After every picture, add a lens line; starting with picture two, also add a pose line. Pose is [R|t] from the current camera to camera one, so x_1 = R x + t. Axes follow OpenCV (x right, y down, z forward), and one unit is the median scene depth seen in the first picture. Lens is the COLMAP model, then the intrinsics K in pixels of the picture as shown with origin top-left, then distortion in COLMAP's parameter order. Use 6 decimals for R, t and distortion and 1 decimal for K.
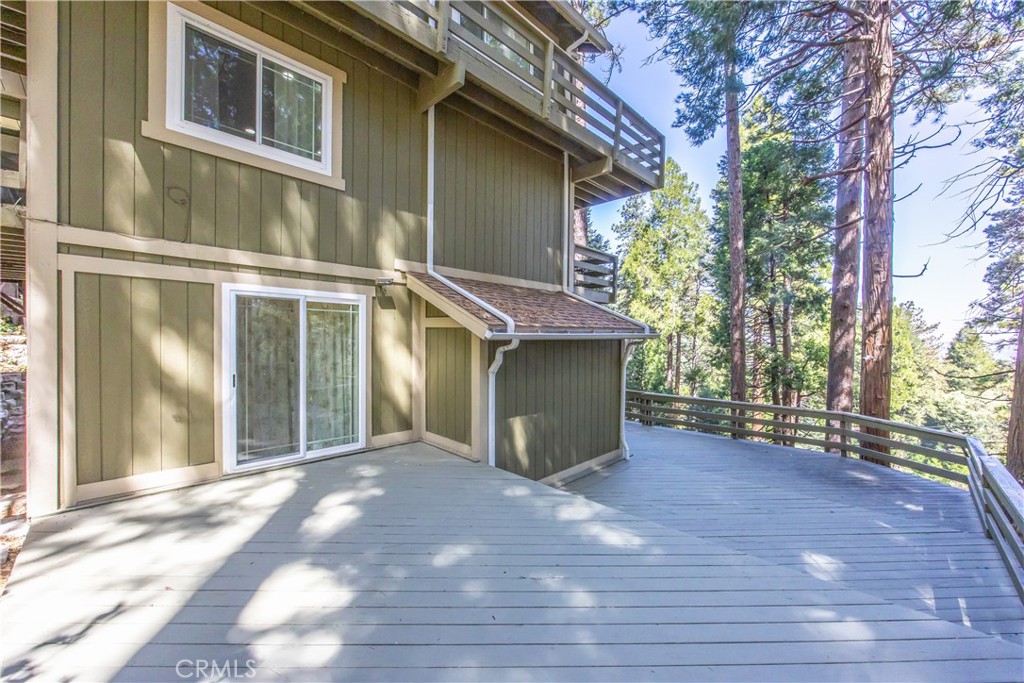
lens RADIAL K [[406.2, 0, 512.0], [0, 406.2, 341.5], [0, 0, 1]] dist [-0.000473, -0.000076]
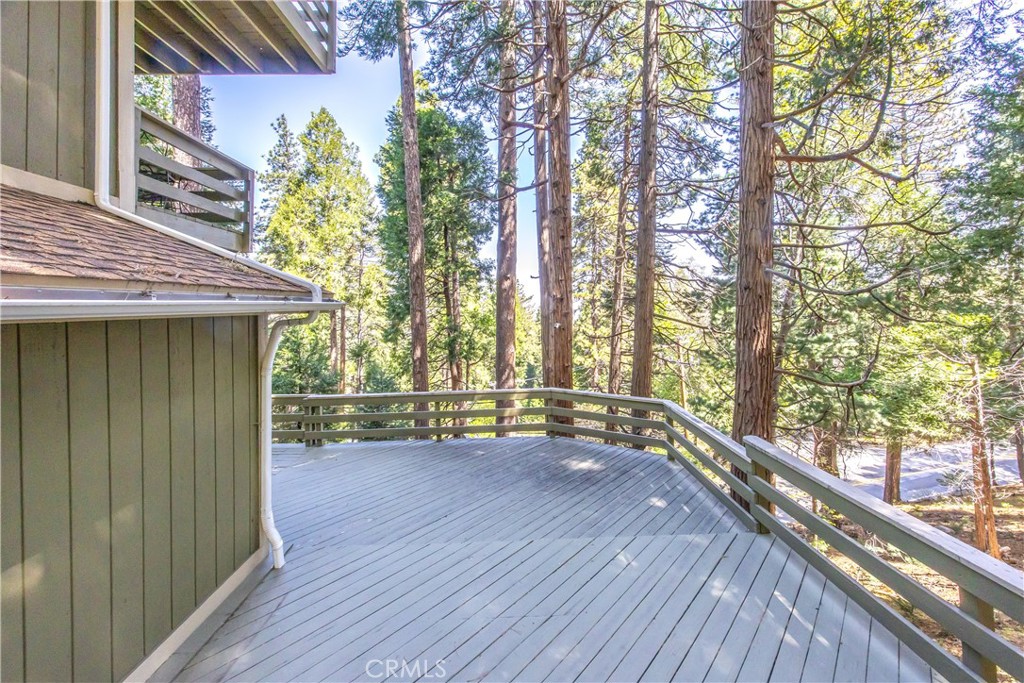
lens RADIAL K [[405.5, 0, 526.1], [0, 405.5, 307.8], [0, 0, 1]] dist [0.000320, -0.000329]
pose [[0.679062, -0.020375, 0.733798, 0.028627], [0.033437, 0.999436, -0.003192, -0.000427], [-0.733319, 0.026703, 0.679361, 0.096153]]
